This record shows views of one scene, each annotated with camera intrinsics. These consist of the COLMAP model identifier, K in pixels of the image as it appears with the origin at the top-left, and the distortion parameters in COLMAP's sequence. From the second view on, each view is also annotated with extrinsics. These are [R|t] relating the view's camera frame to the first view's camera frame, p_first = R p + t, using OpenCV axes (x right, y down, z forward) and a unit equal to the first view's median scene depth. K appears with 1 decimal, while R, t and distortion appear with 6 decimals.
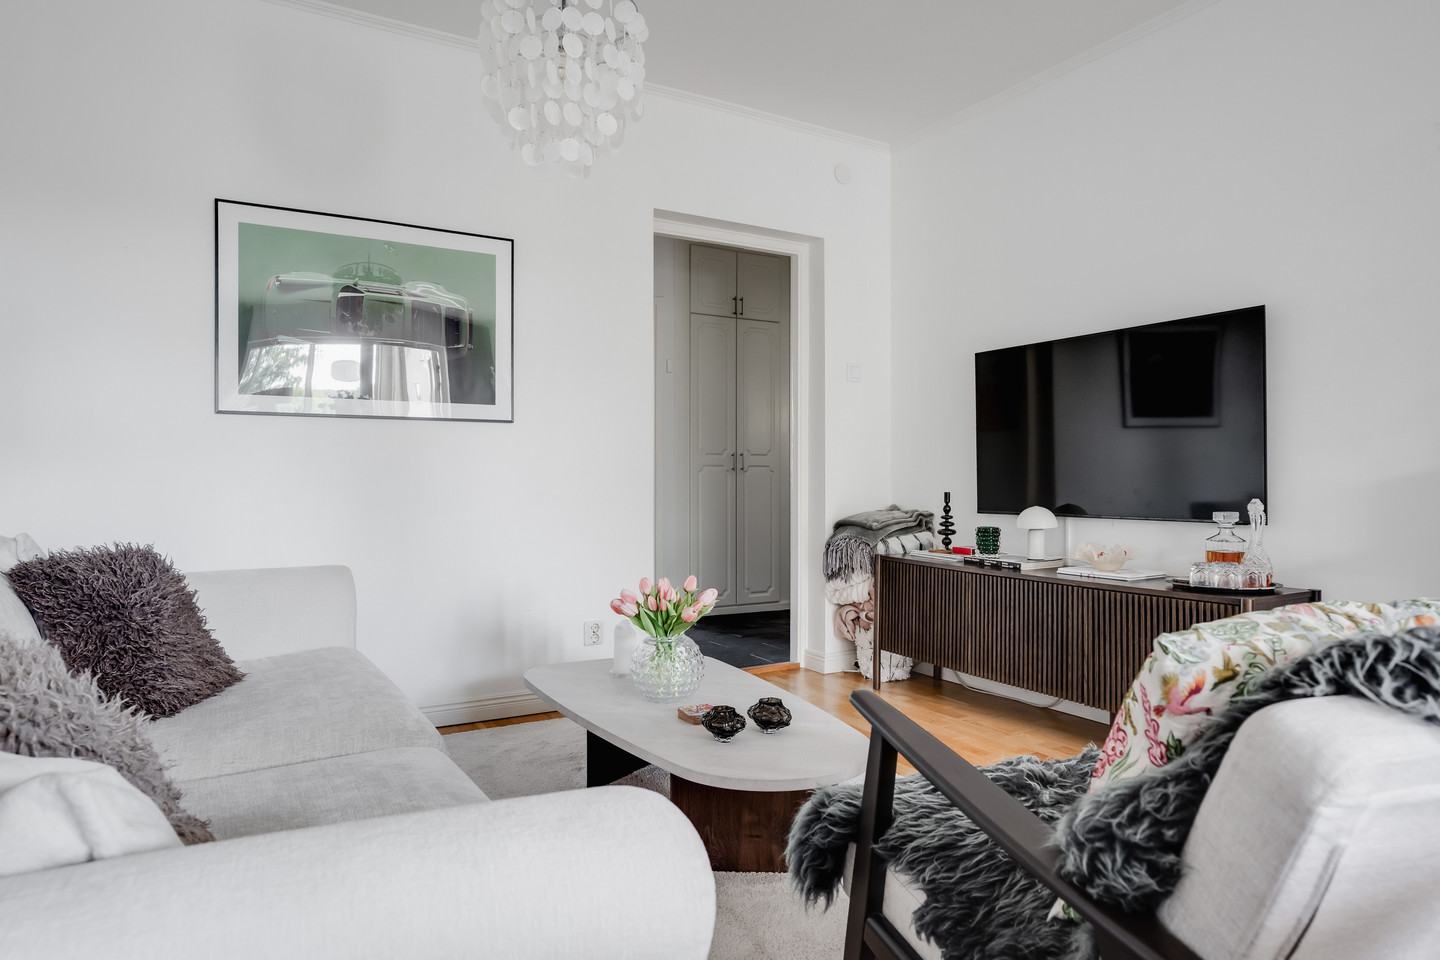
lens RADIAL K [[853.4, 0, 720.0], [0, 853.4, 480.0], [0, 0, 1]] dist [-0.051580, 0.059243]
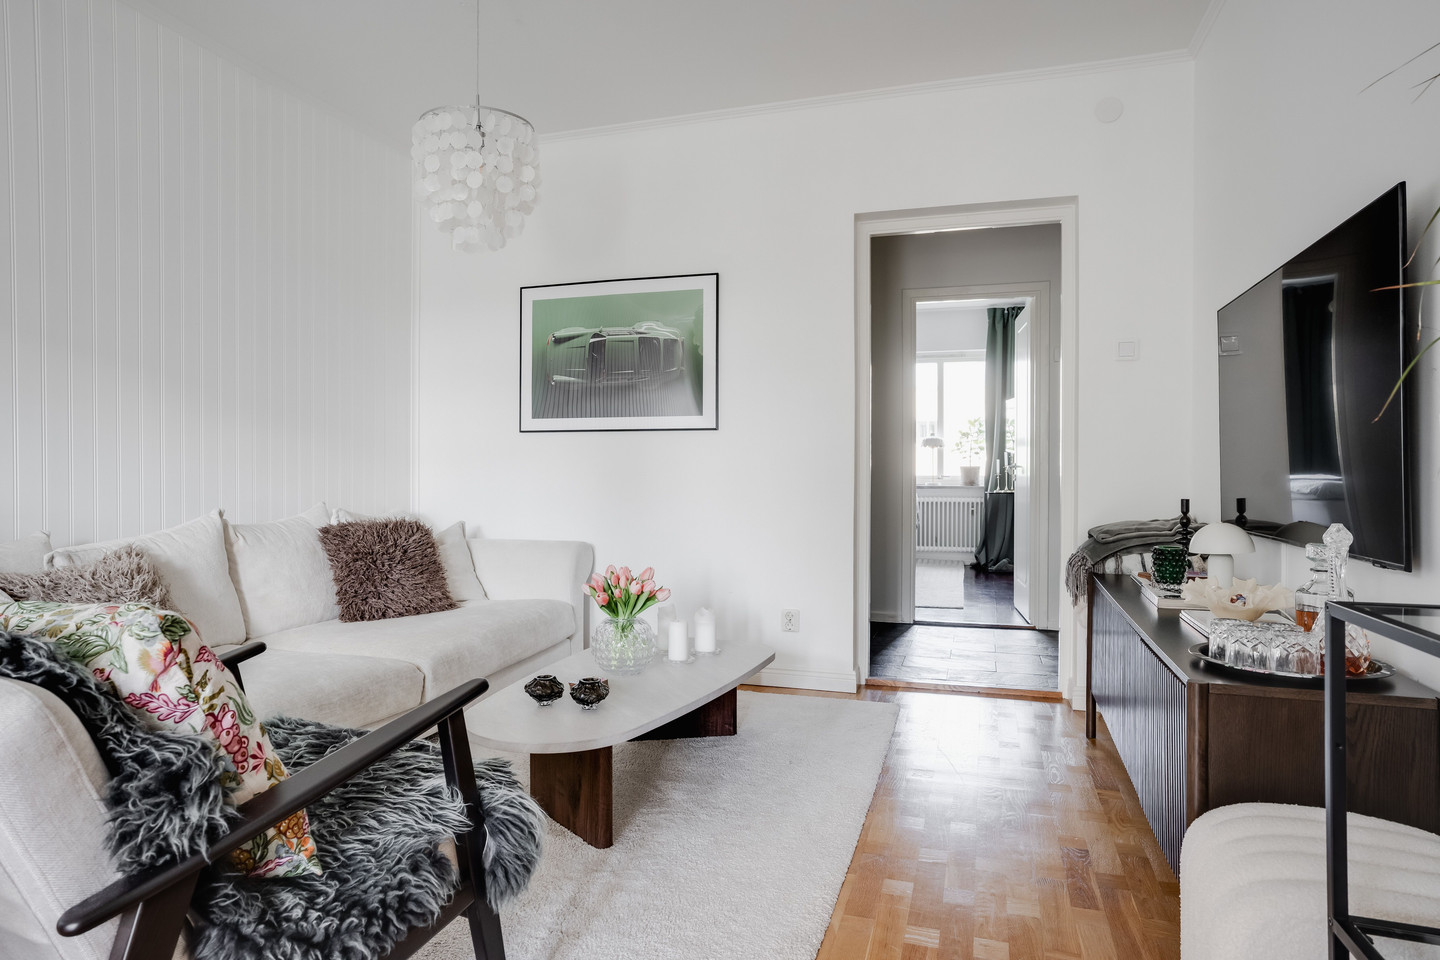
lens RADIAL K [[853.4, 0, 720.0], [0, 853.4, 480.0], [0, 0, 1]] dist [-0.051580, 0.059243]
pose [[0.688520, 0.007509, -0.725179, 0.659693], [-0.000049, 0.999947, 0.010308, -0.013174], [0.725217, -0.007062, 0.688484, 0.218464]]
